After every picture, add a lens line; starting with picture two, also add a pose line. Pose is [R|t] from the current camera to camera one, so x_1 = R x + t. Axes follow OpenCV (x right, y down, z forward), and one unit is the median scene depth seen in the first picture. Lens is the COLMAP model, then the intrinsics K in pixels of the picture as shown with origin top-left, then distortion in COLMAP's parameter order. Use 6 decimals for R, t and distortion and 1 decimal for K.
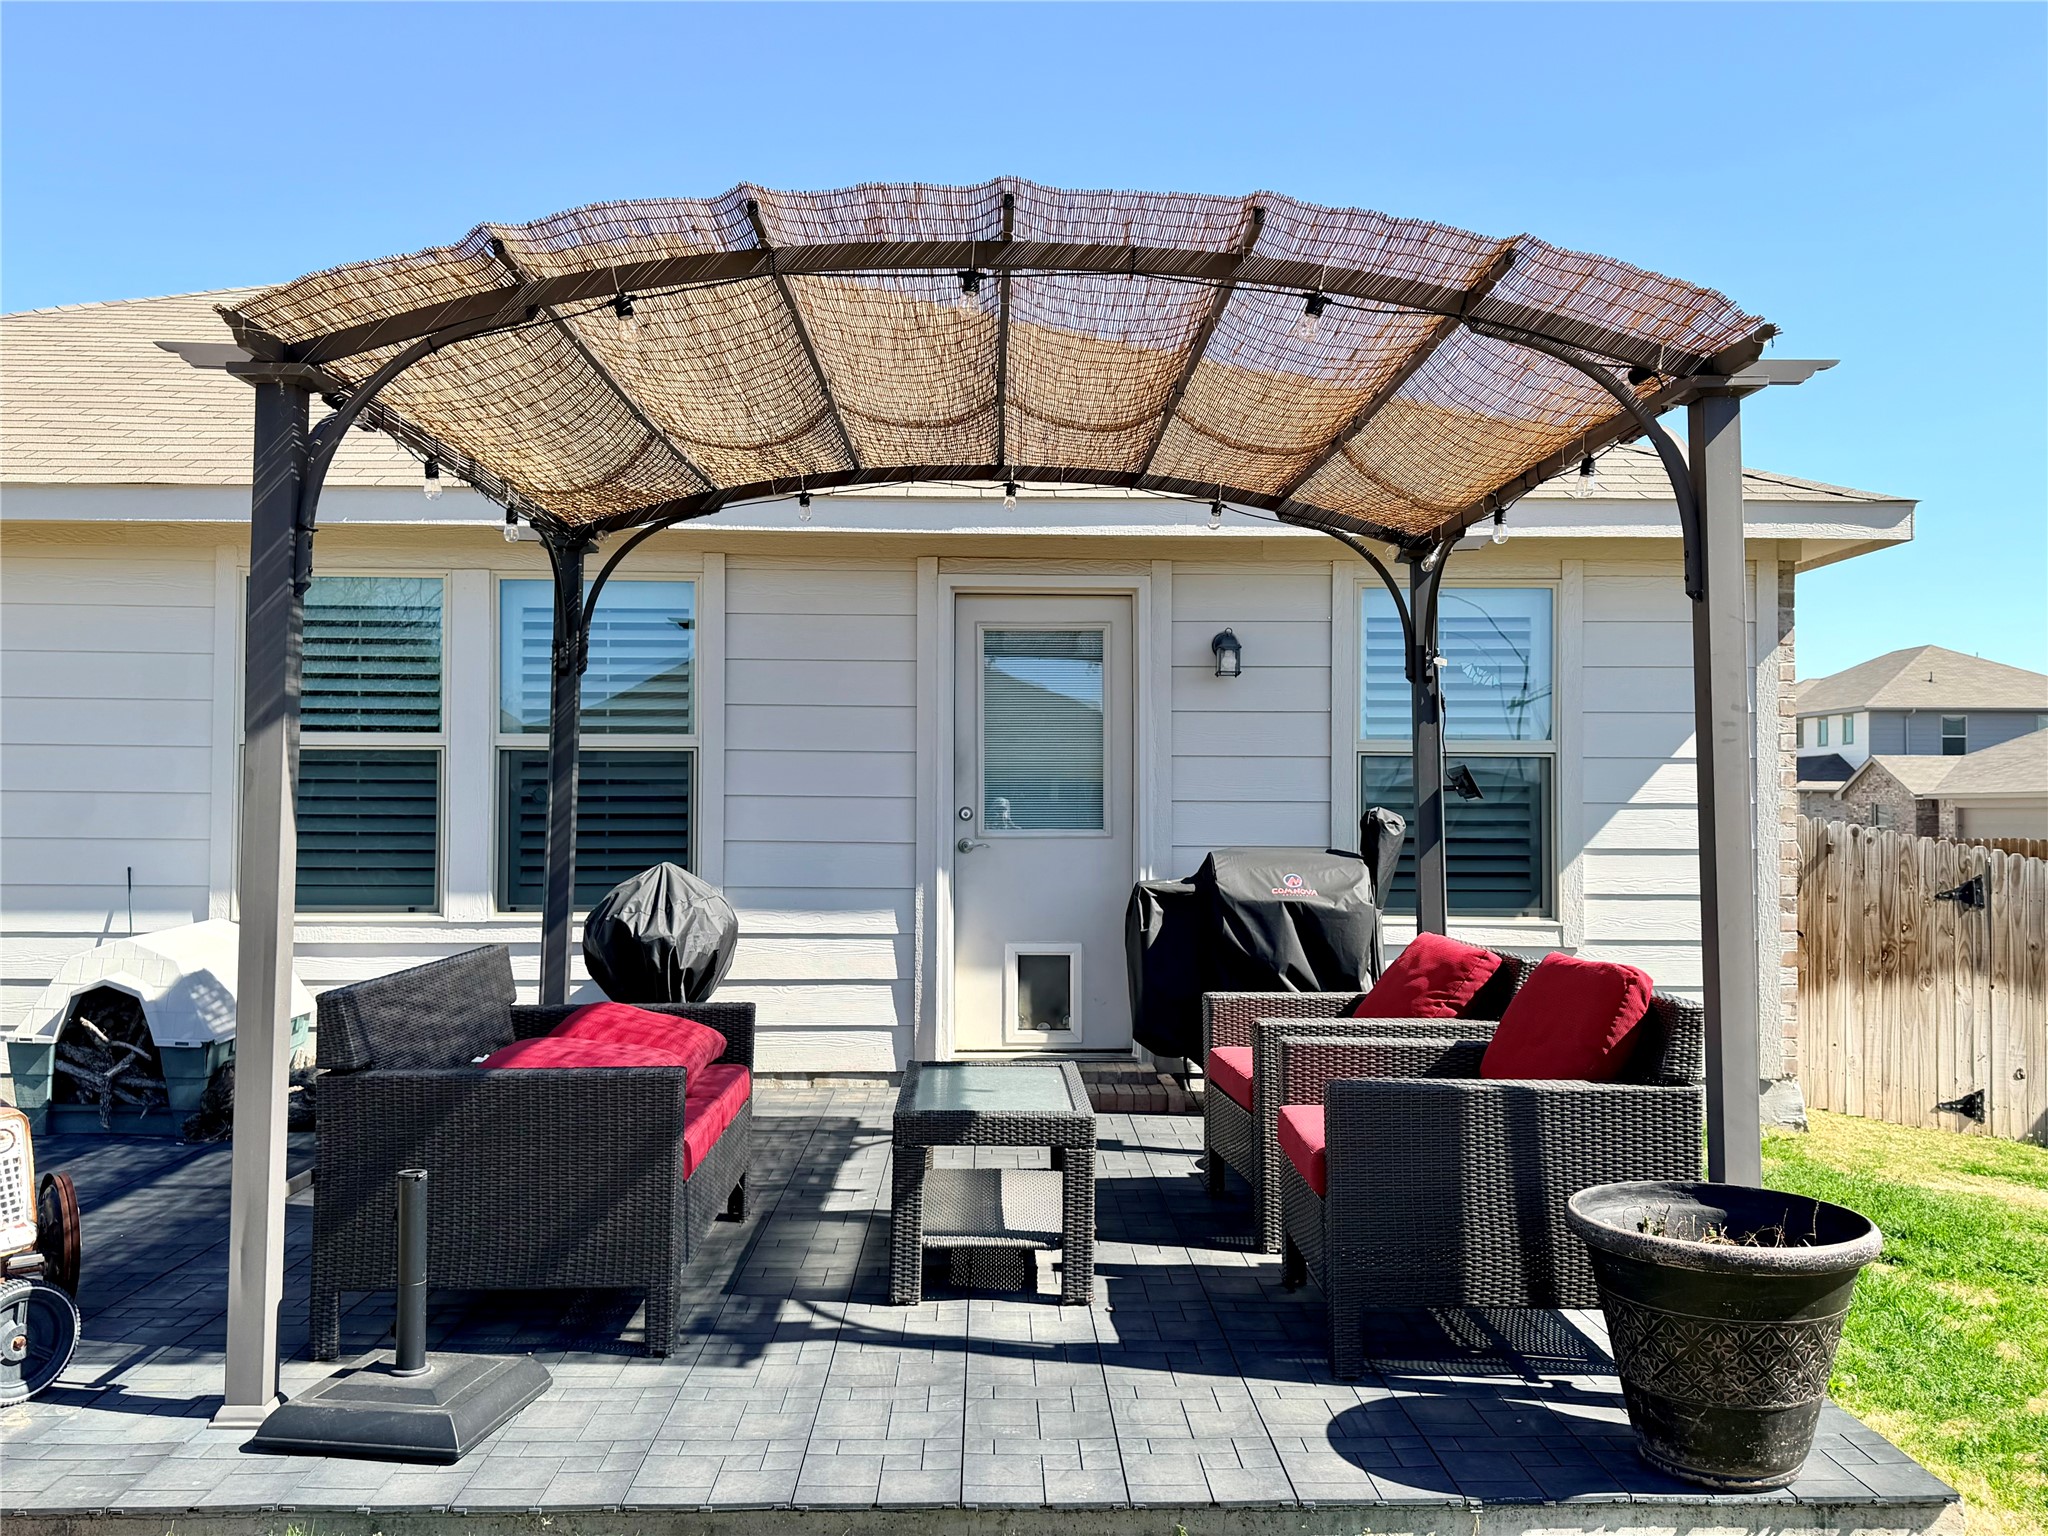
lens RADIAL K [[1710.2, 0, 1015.3], [0, 1710.2, 771.6], [0, 0, 1]] dist [0.006199, 0.001033]
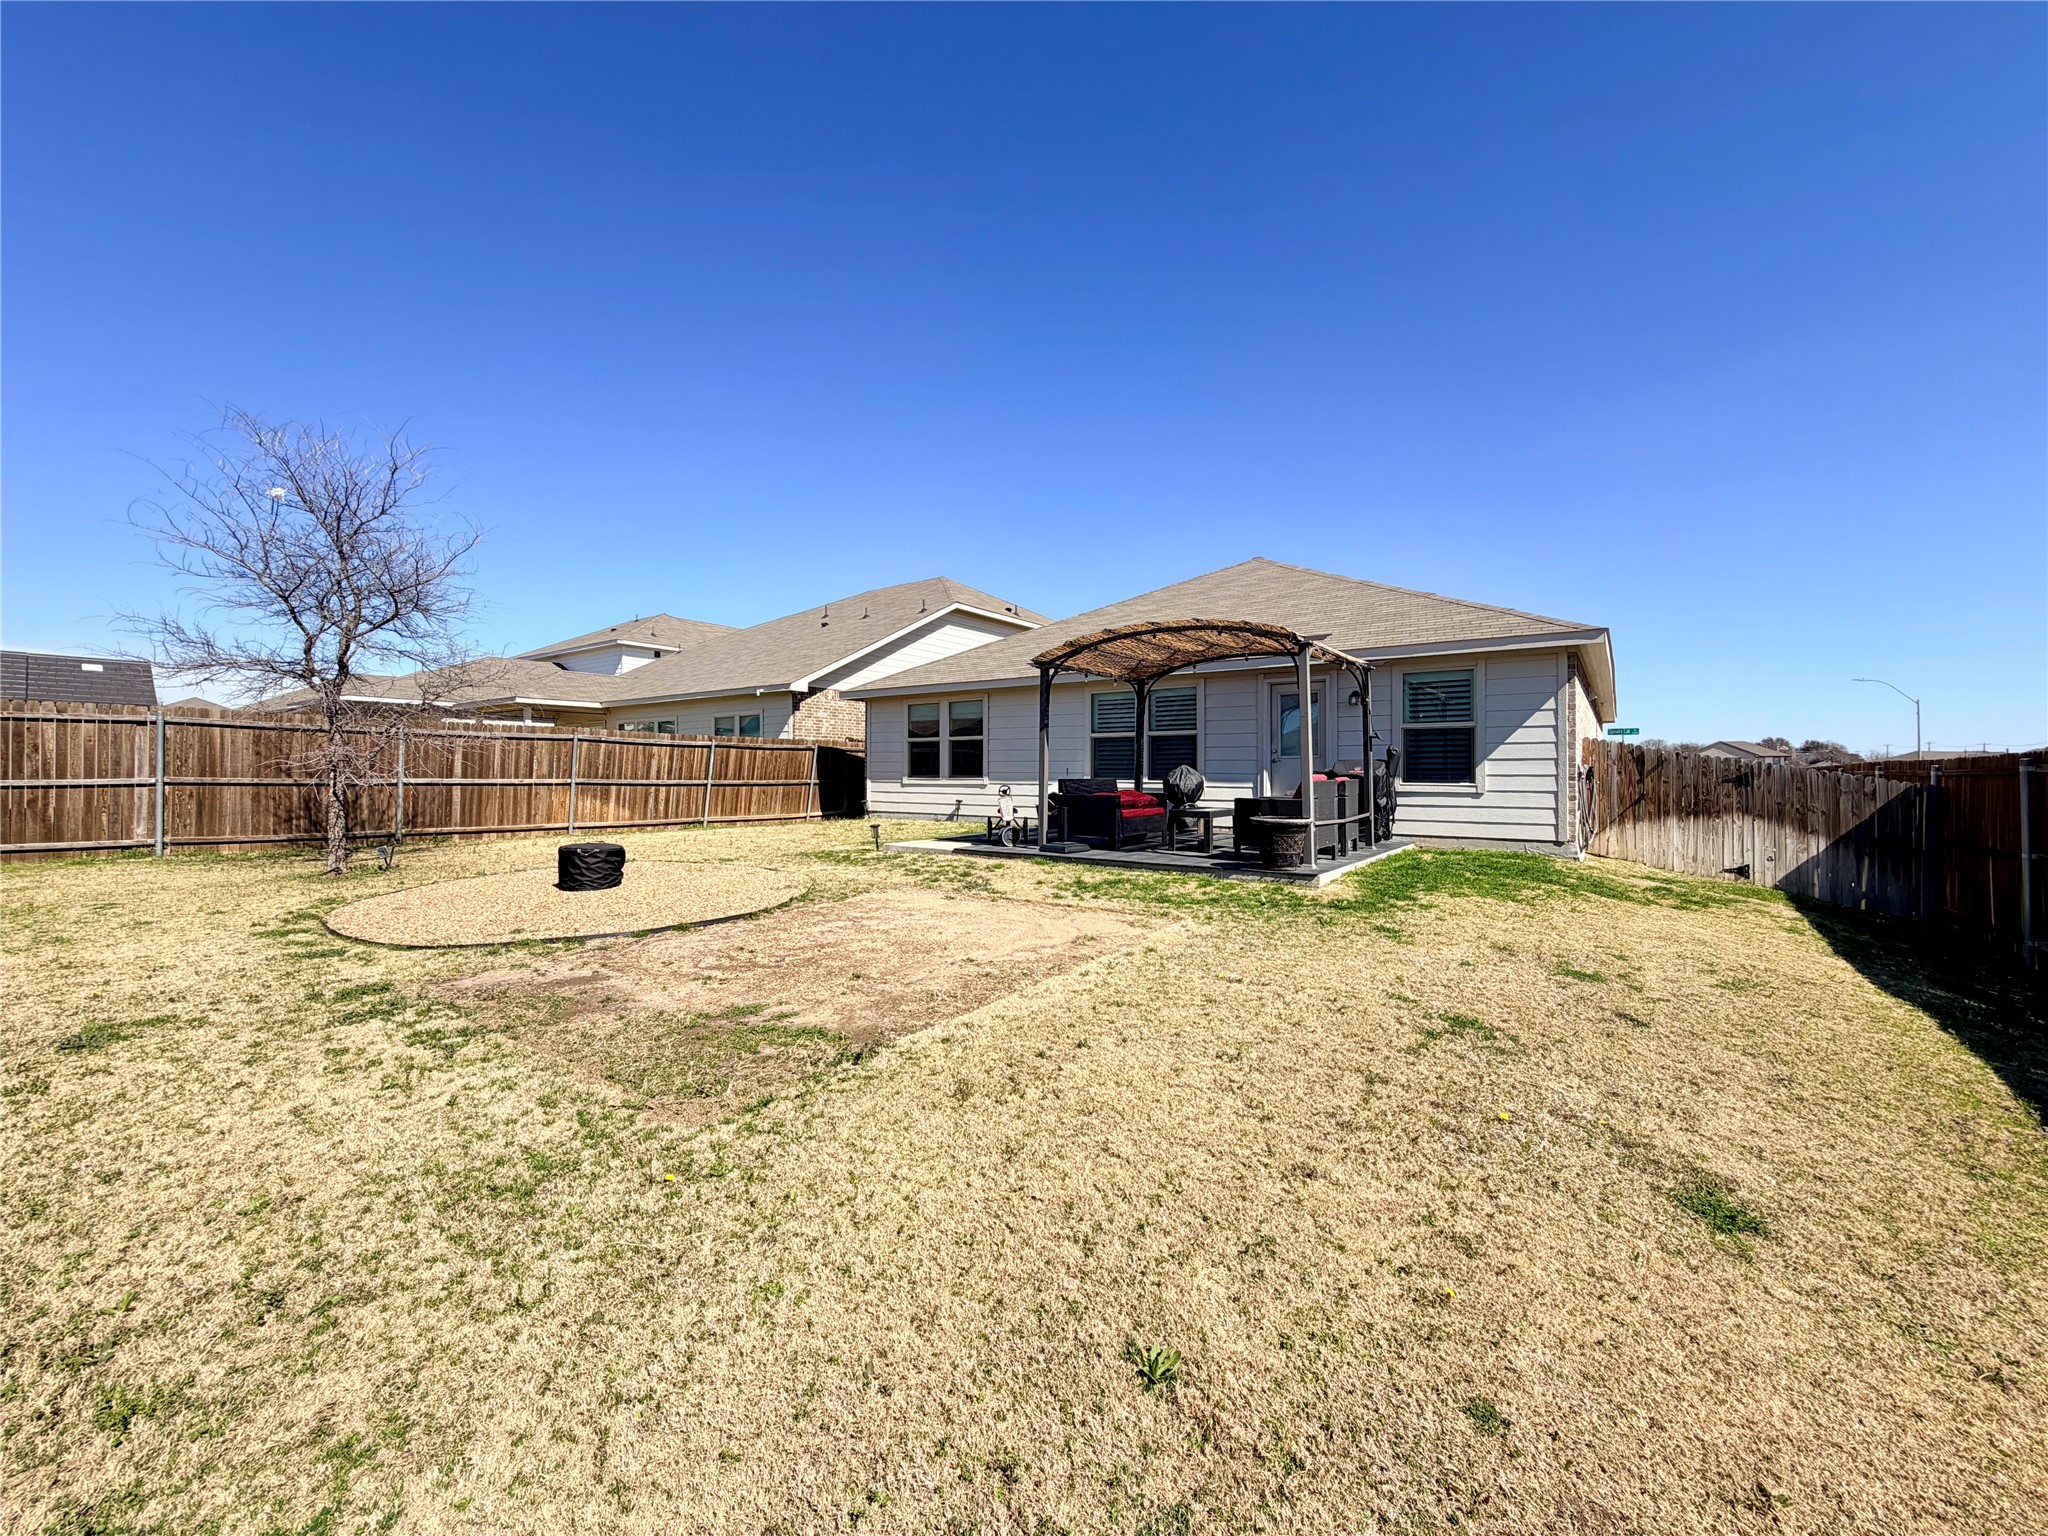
lens RADIAL K [[820.5, 0, 1021.4], [0, 820.5, 765.1], [0, 0, 1]] dist [0.001759, 0.000414]
pose [[0.817159, -0.011312, -0.576301, 0.489832], [0.013424, 0.999910, -0.000592, 0.046718], [0.576255, -0.007253, 0.817238, -0.584215]]
